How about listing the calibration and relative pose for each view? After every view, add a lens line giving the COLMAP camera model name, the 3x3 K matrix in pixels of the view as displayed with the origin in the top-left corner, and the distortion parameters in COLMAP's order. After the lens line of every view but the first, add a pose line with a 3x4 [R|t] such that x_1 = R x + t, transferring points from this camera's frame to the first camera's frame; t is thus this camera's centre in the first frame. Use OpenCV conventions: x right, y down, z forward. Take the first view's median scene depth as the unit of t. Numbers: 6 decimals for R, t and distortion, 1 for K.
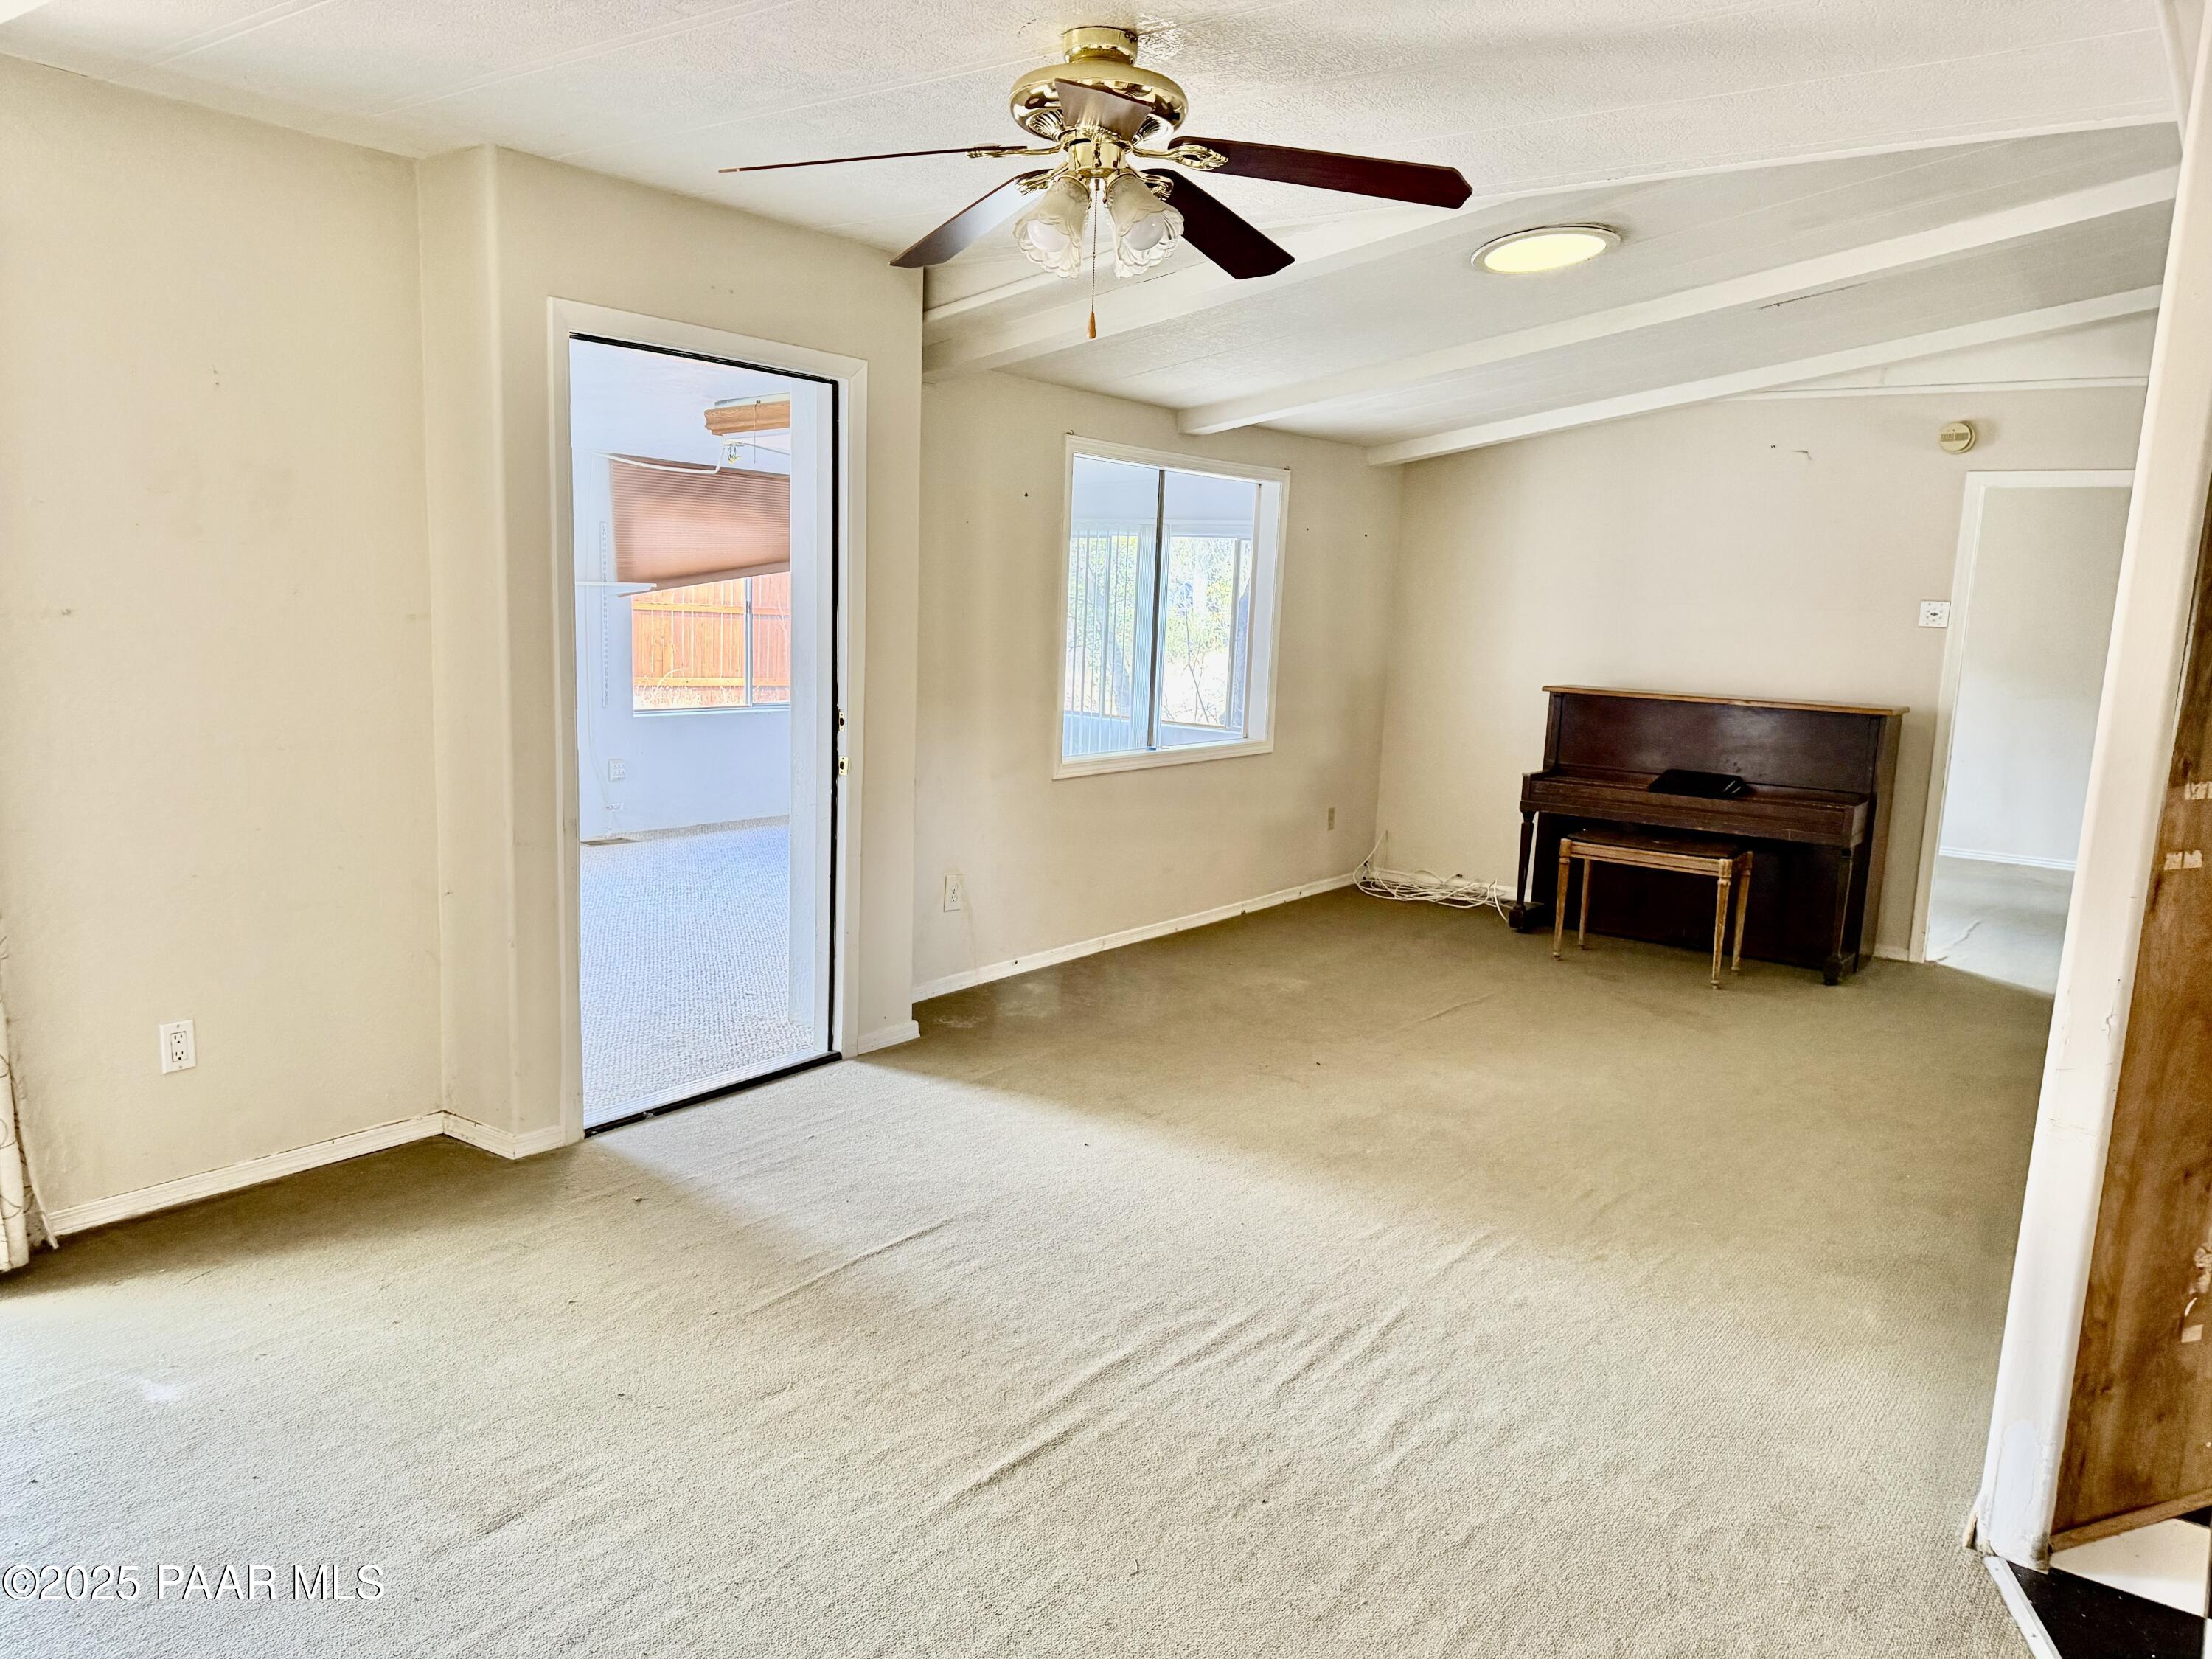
lens RADIAL K [[1544.2, 0, 1111.8], [0, 1544.2, 839.4], [0, 0, 1]] dist [0.098220, -0.133628]
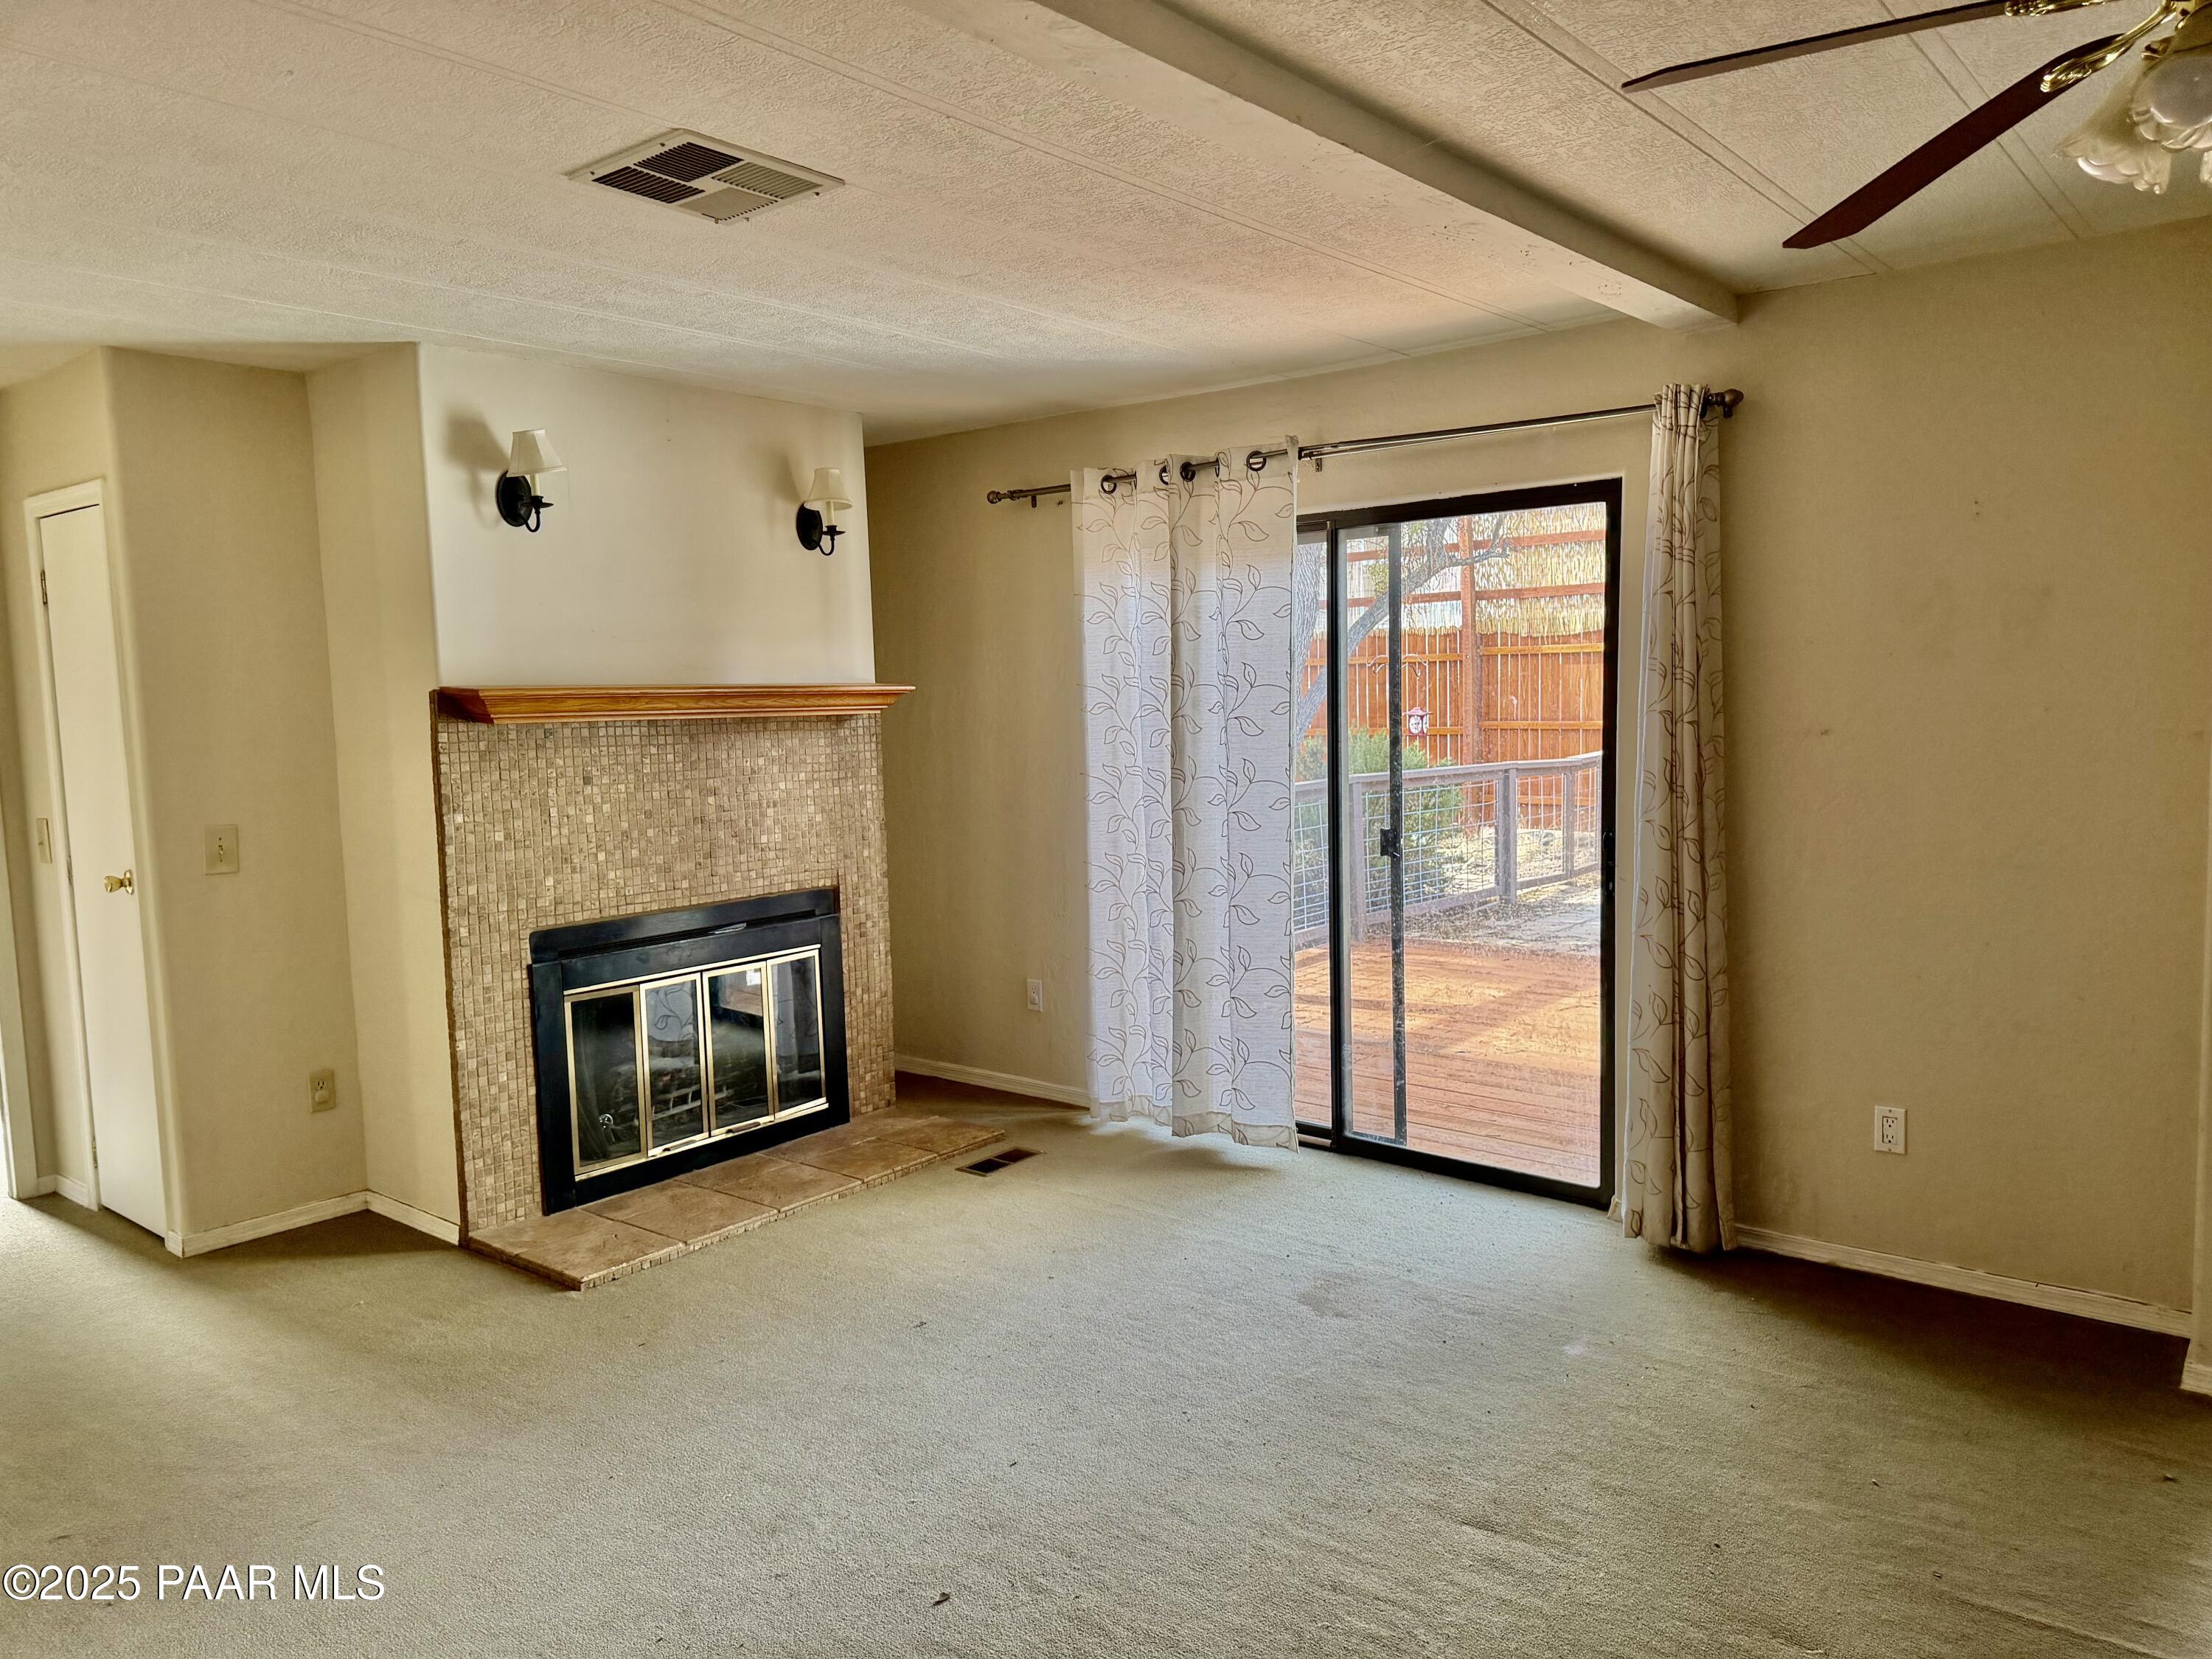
lens RADIAL K [[1544.2, 0, 1111.8], [0, 1544.2, 839.4], [0, 0, 1]] dist [0.098220, -0.133628]
pose [[-0.049393, 0.059049, -0.997032, 0.496622], [-0.137292, 0.988373, 0.065337, -0.062718], [0.989298, 0.140112, -0.040712, 0.487270]]
